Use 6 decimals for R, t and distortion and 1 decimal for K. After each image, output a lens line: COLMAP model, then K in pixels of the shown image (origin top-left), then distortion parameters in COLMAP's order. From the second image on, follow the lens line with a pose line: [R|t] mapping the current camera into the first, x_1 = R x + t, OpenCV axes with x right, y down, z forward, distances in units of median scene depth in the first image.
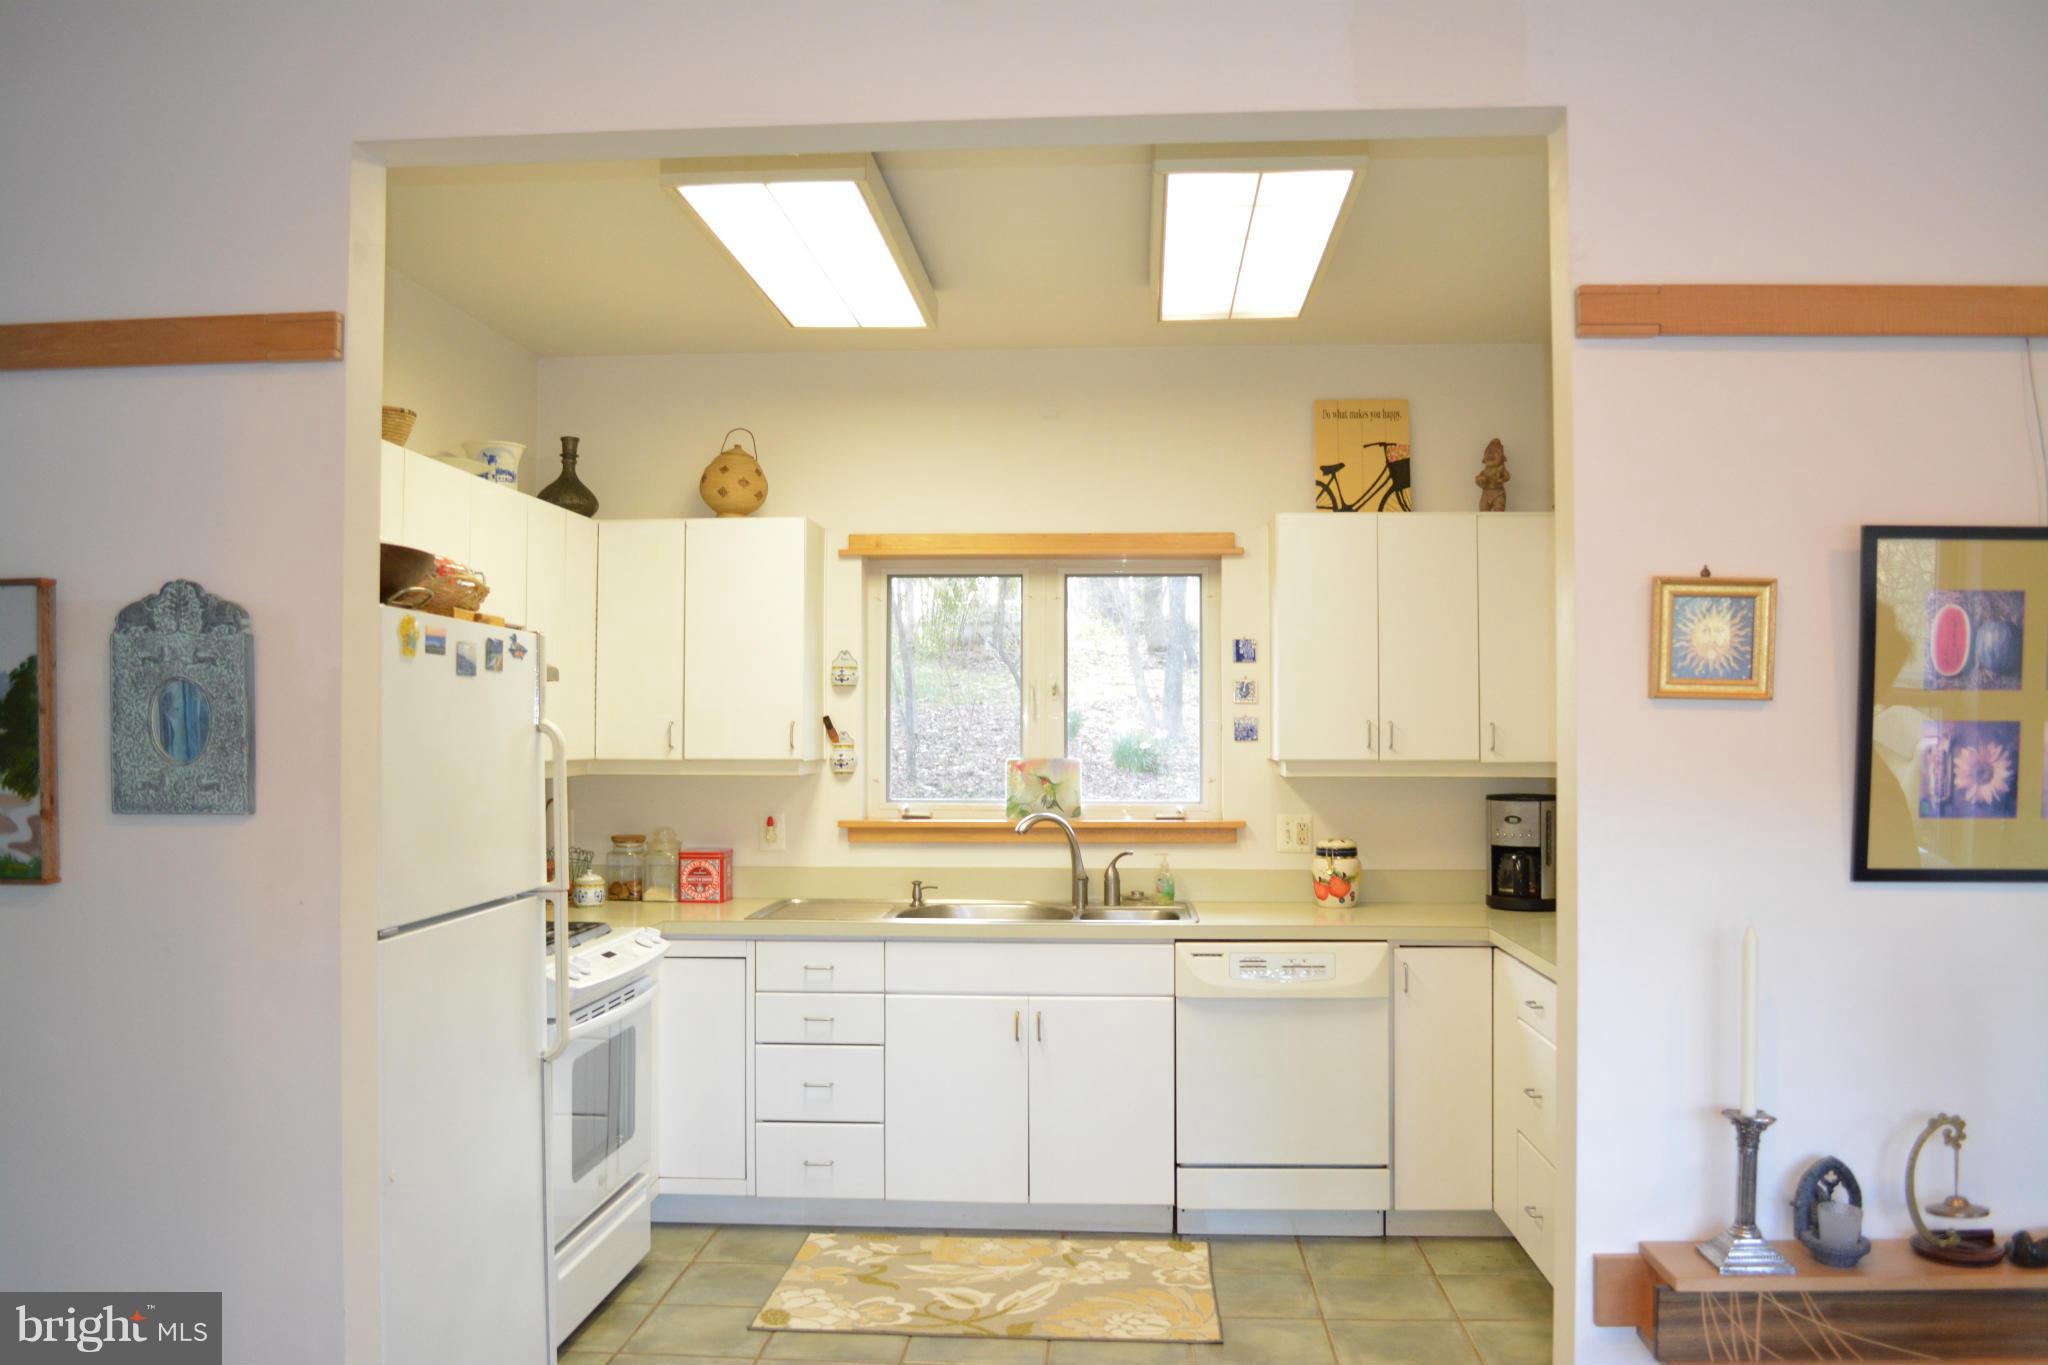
lens RADIAL K [[1615.5, 0, 1024.0], [0, 1615.5, 682.5], [0, 0, 1]] dist [-0.085611, 0.015930]
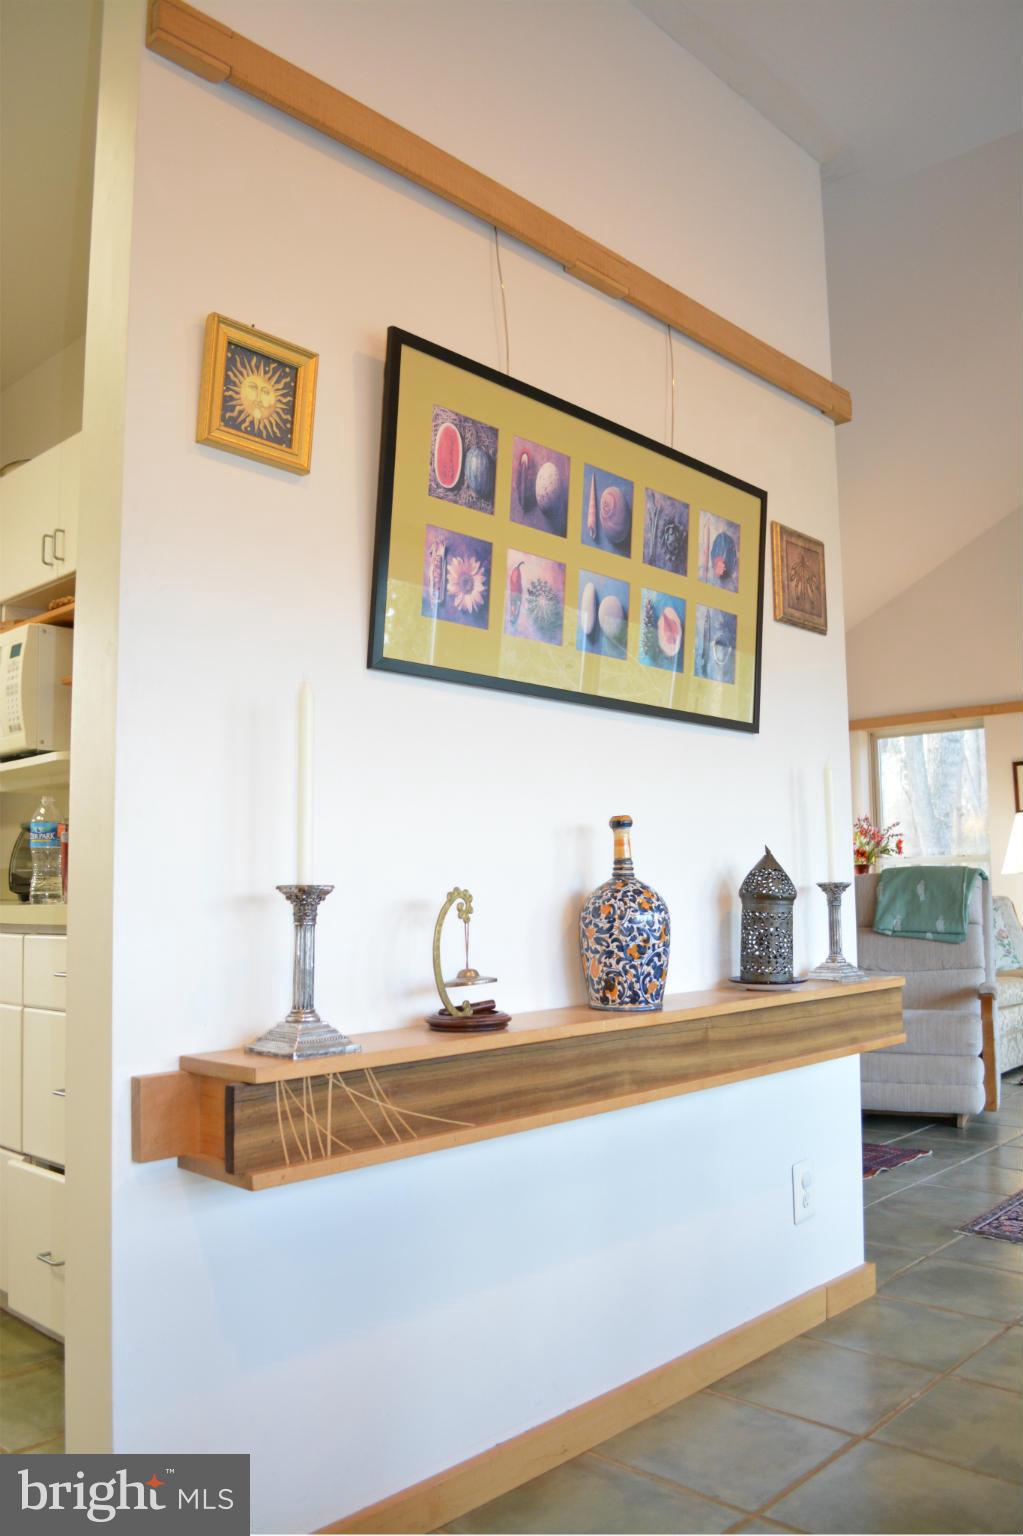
lens RADIAL K [[1211.6, 0, 511.5], [0, 1211.6, 768.0], [0, 0, 1]] dist [-0.085611, 0.015930]
pose [[0.631093, 0.071165, 0.772436, -0.006790], [-0.009543, 0.996420, -0.084004, 0.256307], [-0.775649, 0.045643, 0.629513, 0.455358]]
